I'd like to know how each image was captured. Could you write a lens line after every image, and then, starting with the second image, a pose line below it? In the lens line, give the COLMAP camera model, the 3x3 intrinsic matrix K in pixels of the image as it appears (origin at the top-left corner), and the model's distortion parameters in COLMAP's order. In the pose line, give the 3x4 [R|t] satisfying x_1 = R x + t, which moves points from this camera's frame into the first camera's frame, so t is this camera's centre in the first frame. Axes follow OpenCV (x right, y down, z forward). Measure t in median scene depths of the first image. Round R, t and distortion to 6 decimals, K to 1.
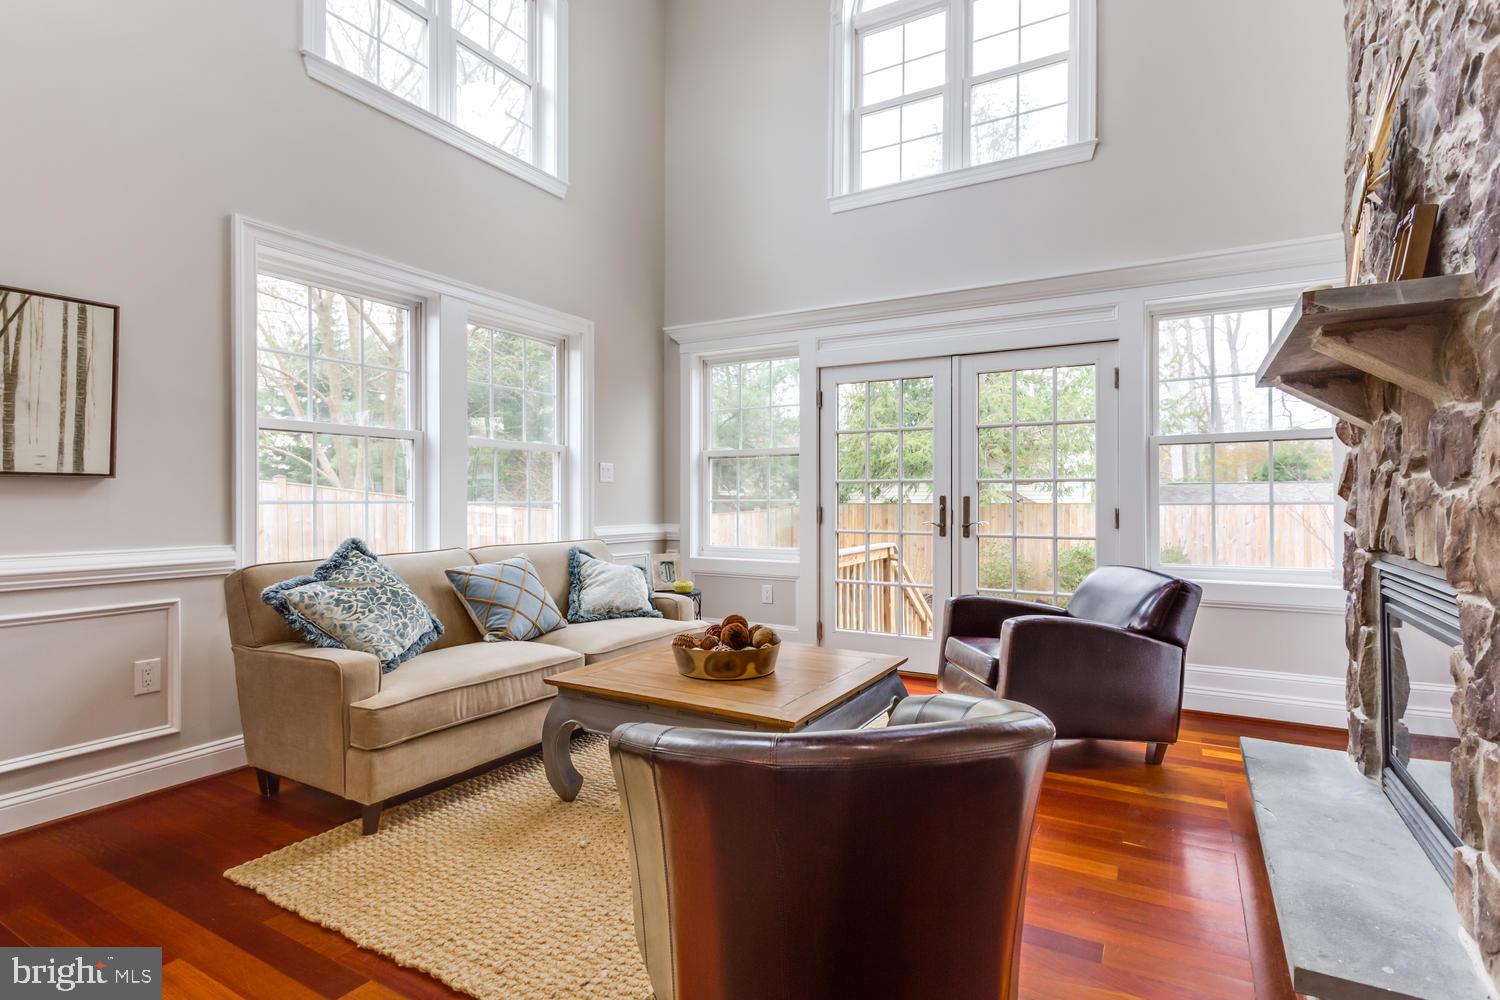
lens RADIAL K [[761.8, 0, 761.8], [0, 761.8, 507.1], [0, 0, 1]] dist [0.003215, -0.005609]
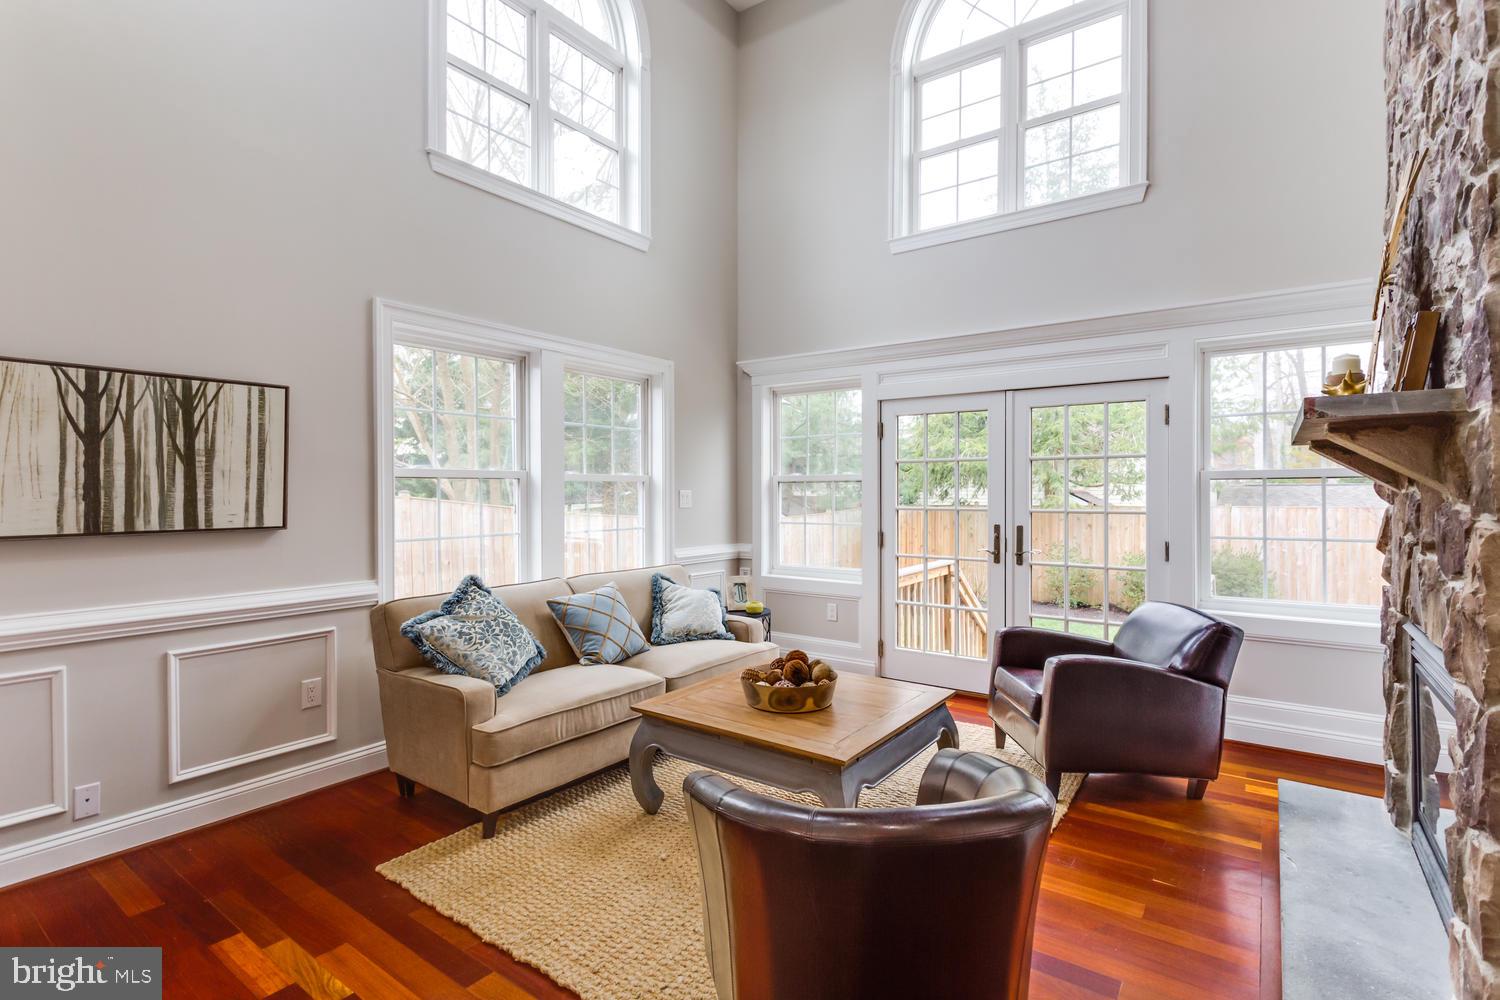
lens RADIAL K [[729.7, 0, 754.0], [0, 729.7, 494.7], [0, 0, 1]] dist [0.000824, -0.004723]
pose [[0.993841, -0.004694, -0.110718, 0.023898], [0.003877, 0.999964, -0.007592, -0.085693], [0.110750, 0.007116, 0.993823, -0.080307]]
